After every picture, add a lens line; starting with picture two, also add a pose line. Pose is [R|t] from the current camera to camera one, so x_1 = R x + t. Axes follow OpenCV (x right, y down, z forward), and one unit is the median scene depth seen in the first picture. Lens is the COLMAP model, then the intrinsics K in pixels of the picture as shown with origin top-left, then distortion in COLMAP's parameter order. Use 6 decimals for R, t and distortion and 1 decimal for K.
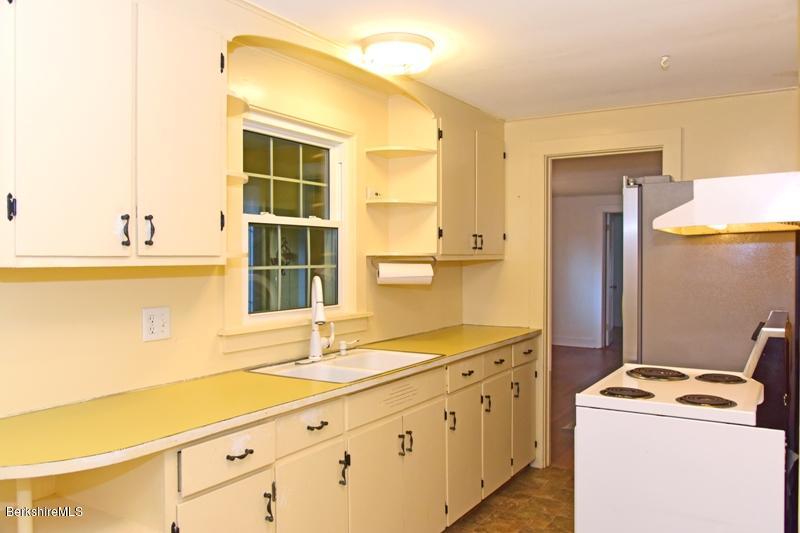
lens RADIAL K [[635.5, 0, 401.0], [0, 635.5, 266.2], [0, 0, 1]] dist [-0.009066, -0.005468]
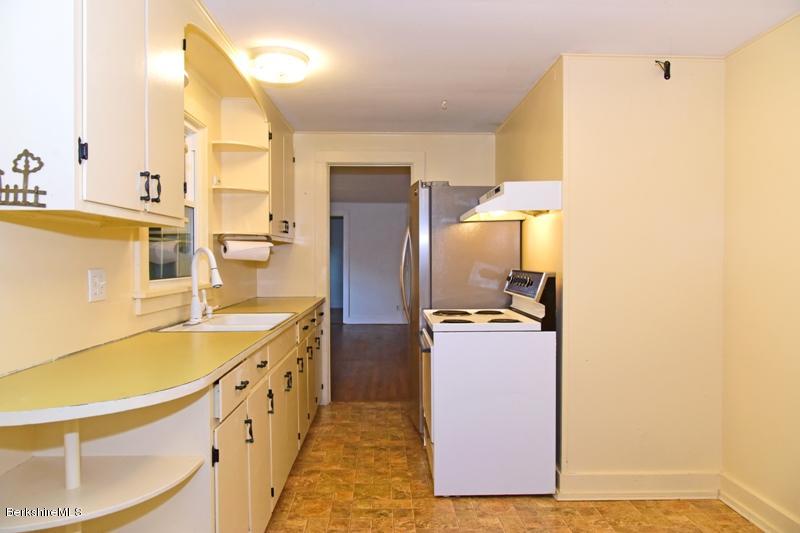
lens RADIAL K [[536.4, 0, 399.2], [0, 536.4, 264.4], [0, 0, 1]] dist [-0.021335, -0.003672]
pose [[0.841061, -0.007614, 0.540887, -0.302004], [0.008779, 0.999961, 0.000424, 0.042253], [-0.540870, 0.004392, 0.841095, 0.005674]]
